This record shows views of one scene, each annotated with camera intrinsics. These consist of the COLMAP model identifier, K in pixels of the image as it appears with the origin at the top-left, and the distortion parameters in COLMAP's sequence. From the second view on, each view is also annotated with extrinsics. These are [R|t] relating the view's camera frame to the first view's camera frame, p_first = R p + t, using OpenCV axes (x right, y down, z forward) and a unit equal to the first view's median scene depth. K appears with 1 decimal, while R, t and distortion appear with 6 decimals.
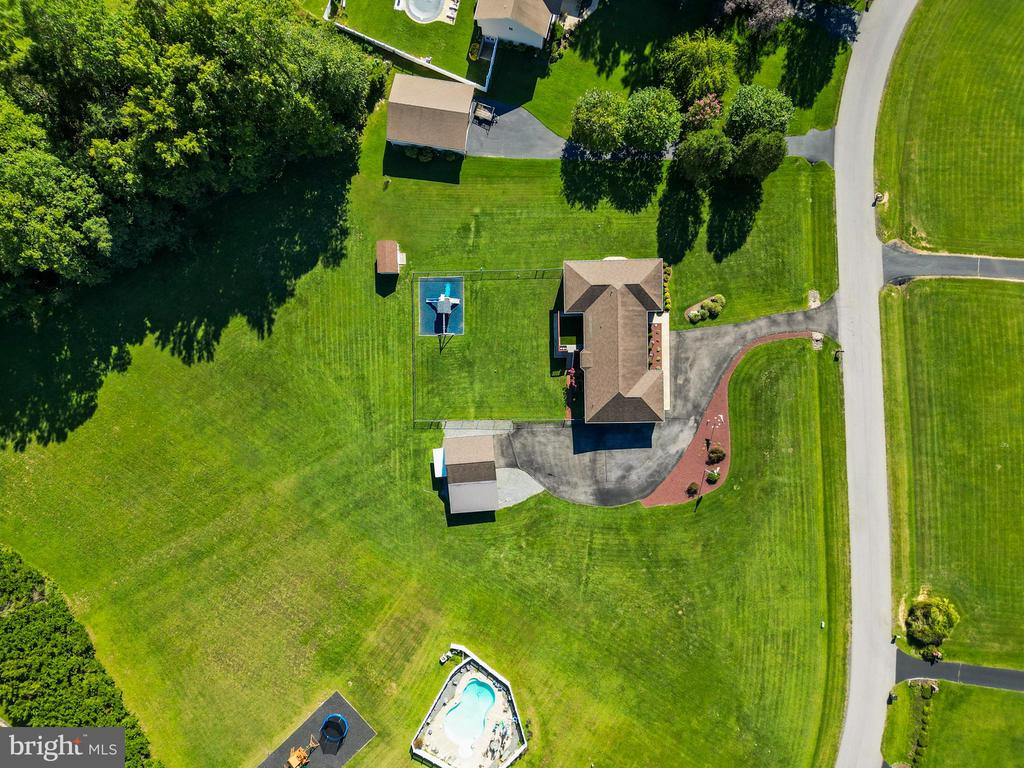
lens RADIAL K [[724.7, 0, 504.9], [0, 724.7, 379.2], [0, 0, 1]] dist [0.082289, -0.099676]
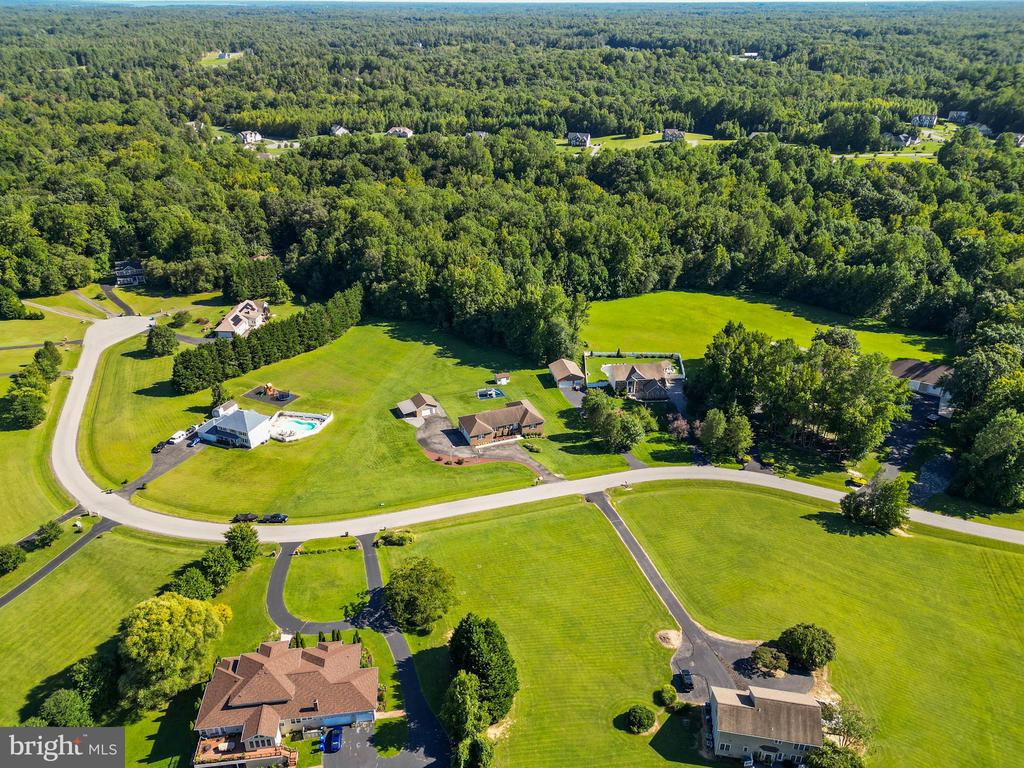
lens RADIAL K [[724.7, 0, 504.9], [0, 724.7, 379.2], [0, 0, 1]] dist [0.082289, -0.099676]
pose [[0.343174, 0.433936, -0.833025, 1.720068], [-0.939088, 0.140961, -0.313439, 0.530294], [-0.018588, 0.889848, 0.455878, -0.018398]]
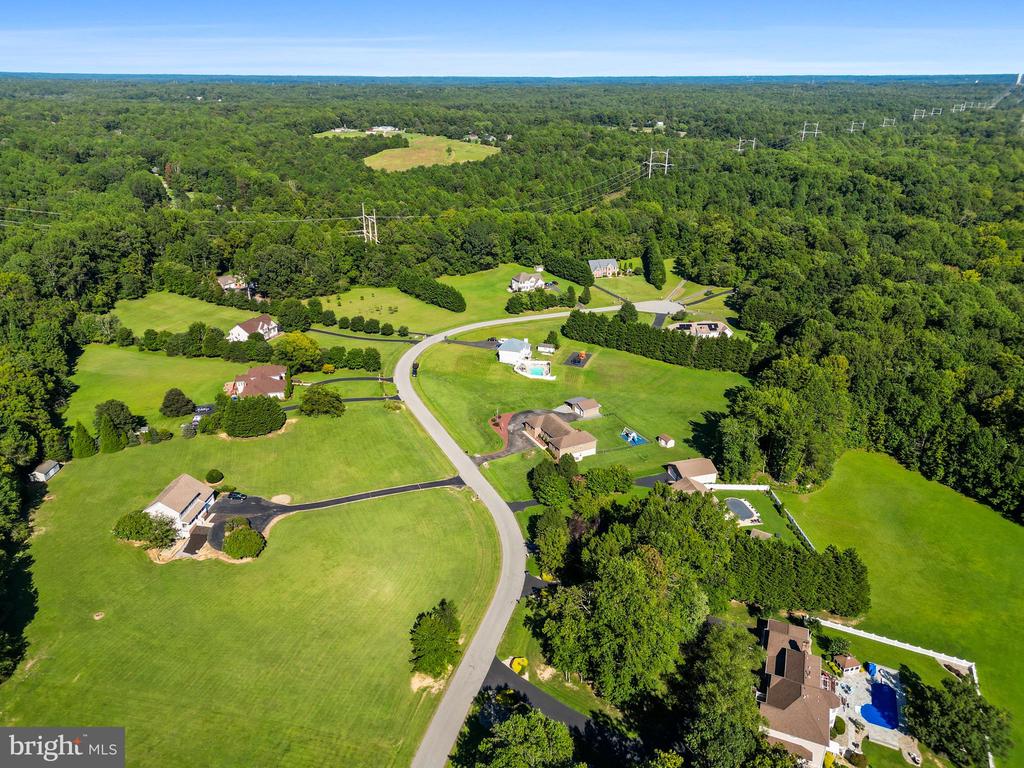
lens RADIAL K [[704.6, 0, 512.0], [0, 704.6, 384.0], [0, 0, 1]] dist [0.194802, -0.237113]
pose [[-0.897657, 0.175395, -0.404287, 1.111265], [-0.440638, -0.371967, 0.816994, -1.677362], [-0.007085, 0.911524, 0.411185, -0.045244]]
